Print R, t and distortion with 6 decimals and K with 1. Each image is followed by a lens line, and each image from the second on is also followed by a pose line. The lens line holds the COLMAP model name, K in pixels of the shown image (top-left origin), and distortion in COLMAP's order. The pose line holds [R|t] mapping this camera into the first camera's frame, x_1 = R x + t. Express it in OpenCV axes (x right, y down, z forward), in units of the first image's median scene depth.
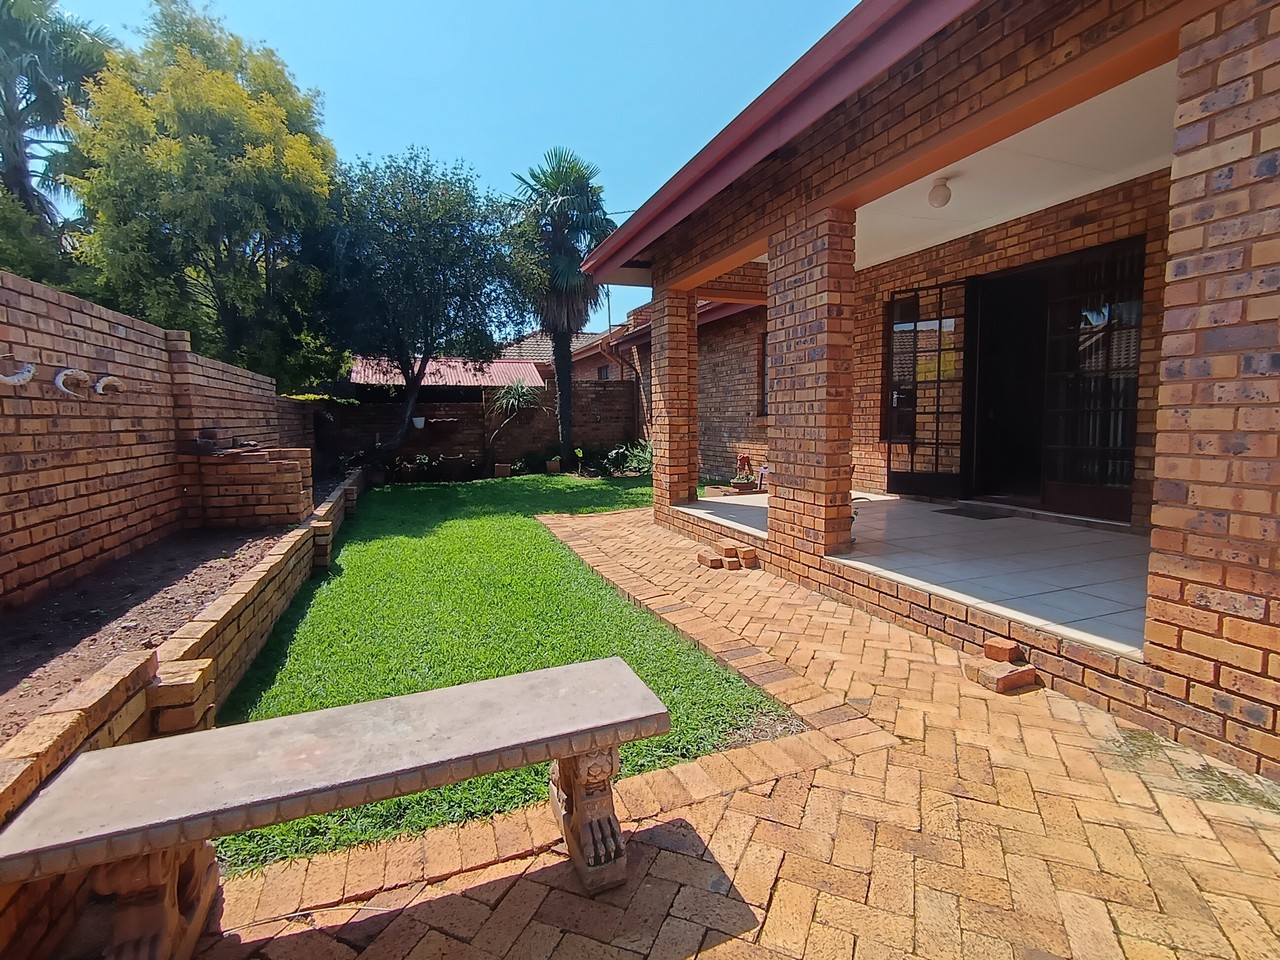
lens RADIAL K [[609.6, 0, 641.8], [0, 609.6, 480.8], [0, 0, 1]] dist [0.000825, 0.000080]
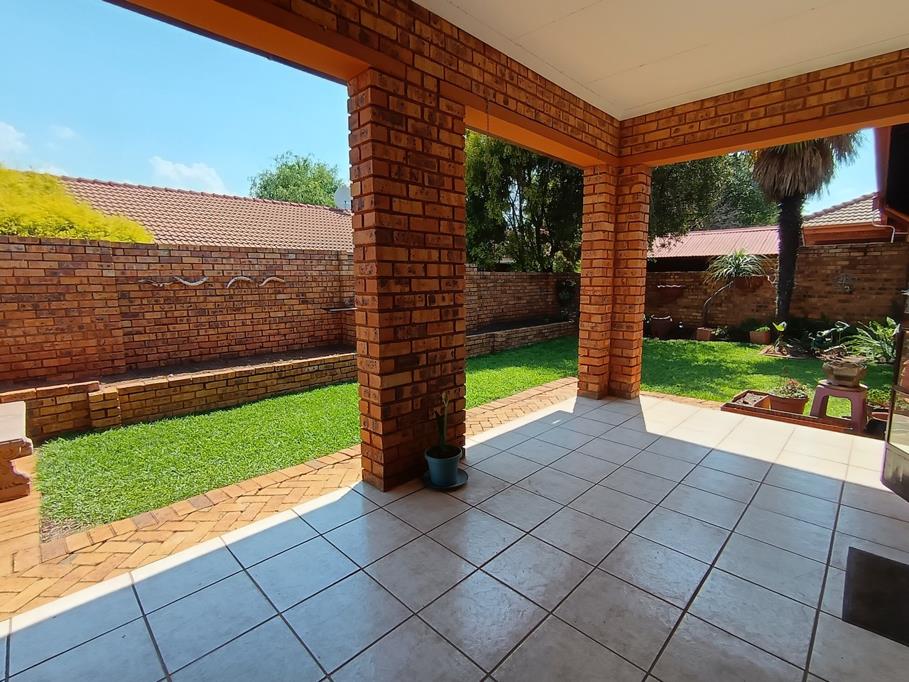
lens RADIAL K [[434.7, 0, 453.3], [0, 434.7, 338.3], [0, 0, 1]] dist [-0.003950, -0.000324]
pose [[0.415902, 0.140771, -0.898448, 0.275544], [-0.095248, 0.989256, 0.110908, -0.051731], [0.904408, 0.039449, 0.424842, 0.252686]]
